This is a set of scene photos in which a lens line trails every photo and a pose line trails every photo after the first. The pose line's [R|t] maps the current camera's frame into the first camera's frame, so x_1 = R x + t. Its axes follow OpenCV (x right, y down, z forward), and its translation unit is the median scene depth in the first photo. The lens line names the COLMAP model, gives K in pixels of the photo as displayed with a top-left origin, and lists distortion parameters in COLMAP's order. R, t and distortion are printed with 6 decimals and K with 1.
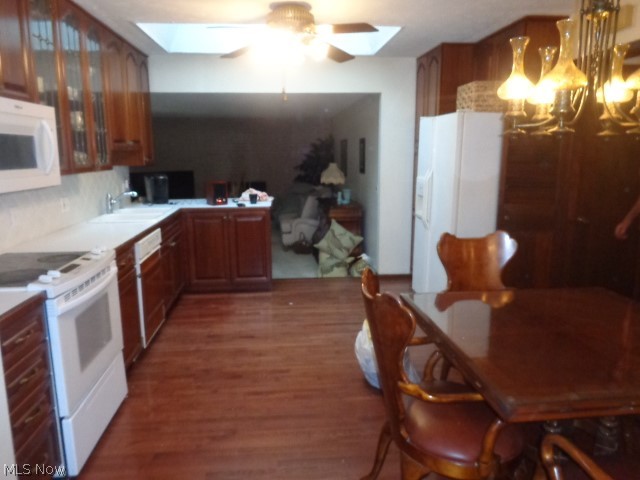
lens RADIAL K [[471.6, 0, 320.0], [0, 471.6, 240.0], [0, 0, 1]] dist [0.003187, 0.001876]
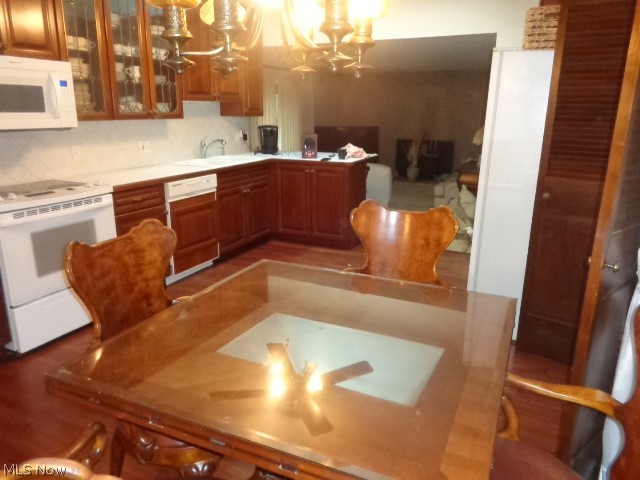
lens RADIAL K [[466.1, 0, 320.0], [0, 466.1, 240.0], [0, 0, 1]] dist [-0.023839, -0.001110]
pose [[0.862183, 0.148277, -0.484412, 0.450728], [-0.106740, 0.987912, 0.112414, -0.021929], [0.495224, -0.045215, 0.867588, 0.191411]]
